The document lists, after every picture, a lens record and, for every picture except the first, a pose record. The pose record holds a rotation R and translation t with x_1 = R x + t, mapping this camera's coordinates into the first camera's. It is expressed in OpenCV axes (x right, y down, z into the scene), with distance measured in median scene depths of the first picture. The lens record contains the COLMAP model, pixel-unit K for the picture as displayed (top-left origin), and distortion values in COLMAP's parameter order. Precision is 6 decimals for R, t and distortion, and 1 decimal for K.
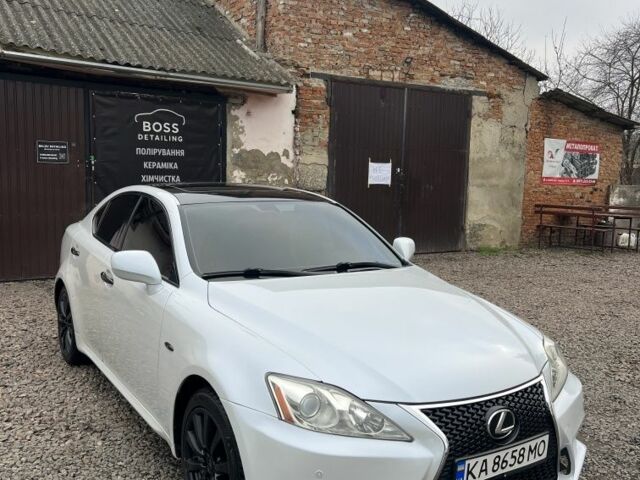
lens RADIAL K [[615.0, 0, 320.0], [0, 615.0, 240.0], [0, 0, 1]] dist [0.073361, -0.109652]
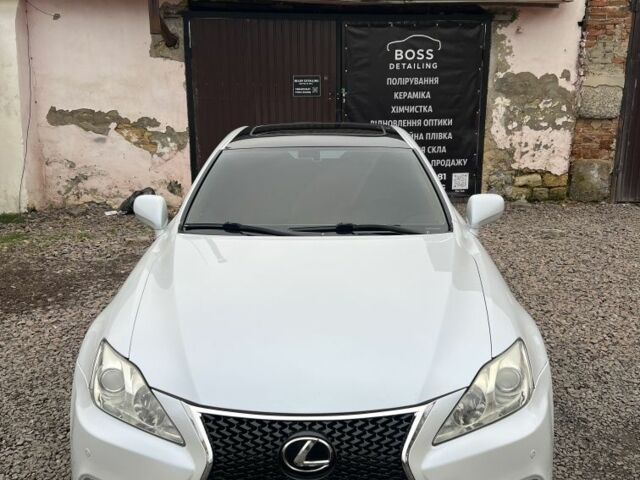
lens RADIAL K [[615.0, 0, 320.0], [0, 615.0, 240.0], [0, 0, 1]] dist [0.073361, -0.109652]
pose [[0.841790, 0.100190, -0.530426, 0.158532], [-0.034791, 0.990651, 0.131906, -0.017882], [0.538683, -0.092584, 0.837406, 0.085195]]
